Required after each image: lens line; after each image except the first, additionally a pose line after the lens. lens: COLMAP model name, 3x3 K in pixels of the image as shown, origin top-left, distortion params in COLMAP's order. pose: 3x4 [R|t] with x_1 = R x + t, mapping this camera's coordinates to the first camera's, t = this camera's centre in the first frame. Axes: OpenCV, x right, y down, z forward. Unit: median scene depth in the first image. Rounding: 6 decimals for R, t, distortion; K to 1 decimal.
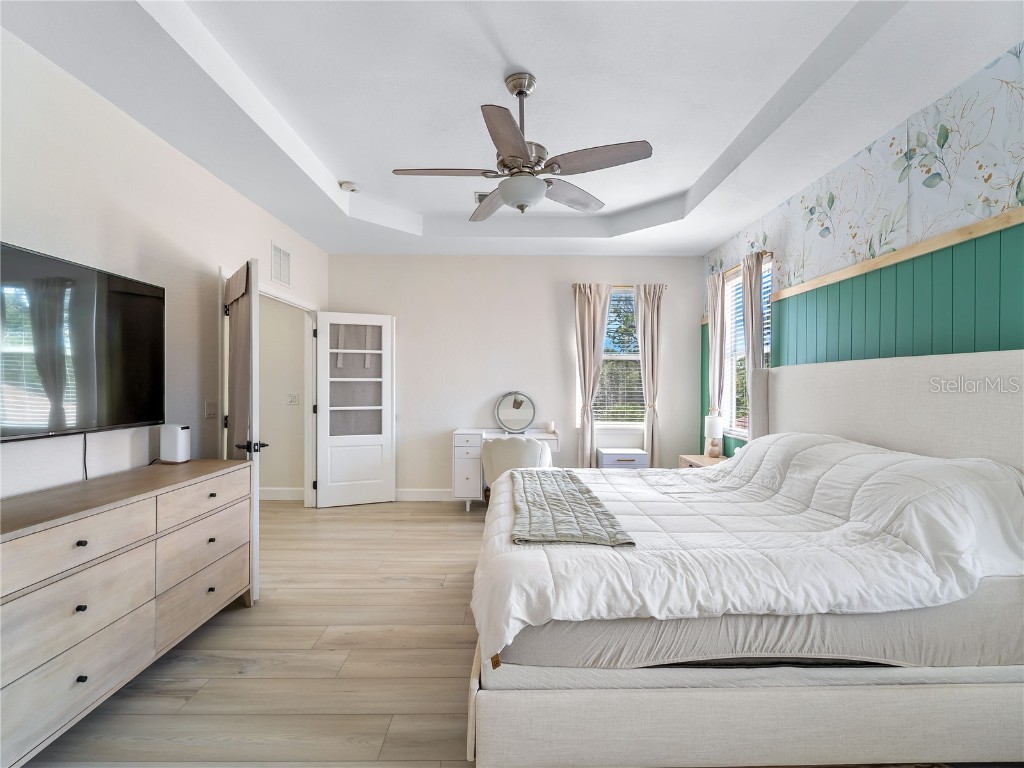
lens RADIAL K [[472.3, 0, 517.1], [0, 472.3, 386.9], [0, 0, 1]] dist [-0.002740, -0.001058]
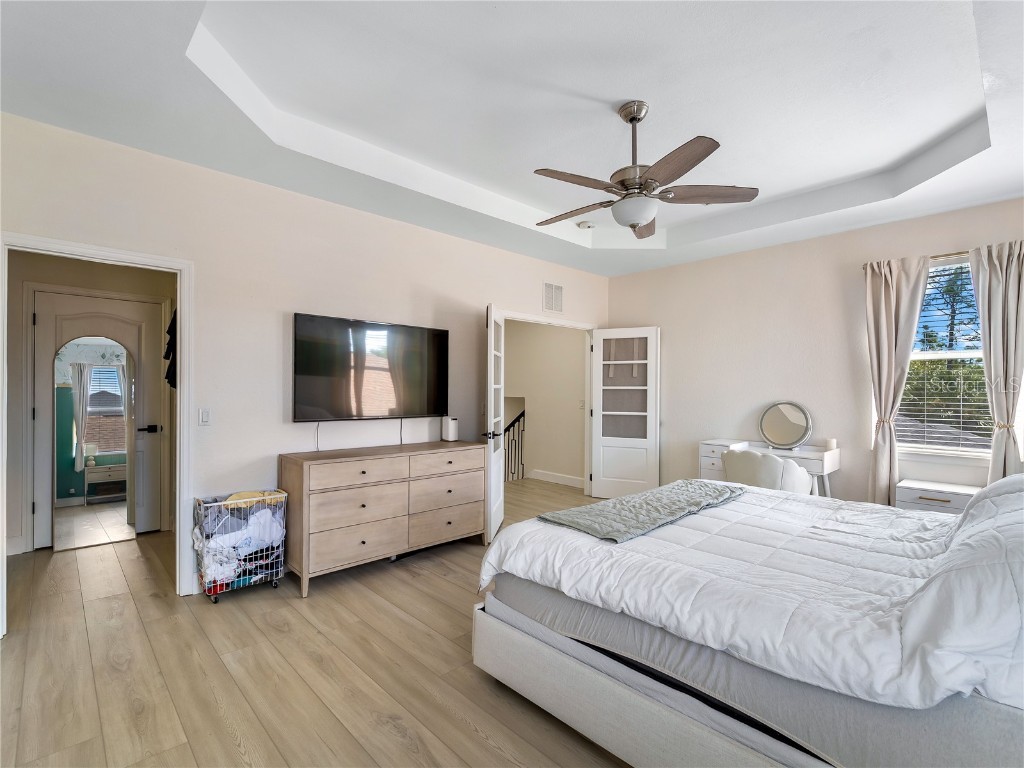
lens RADIAL K [[488.2, 0, 510.5], [0, 488.2, 394.3], [0, 0, 1]] dist [0.001757, 0.000416]
pose [[0.676742, 0.007611, -0.736181, 0.639981], [-0.008126, 0.999963, 0.002868, -0.001790], [0.736176, 0.004041, 0.676778, 0.050231]]
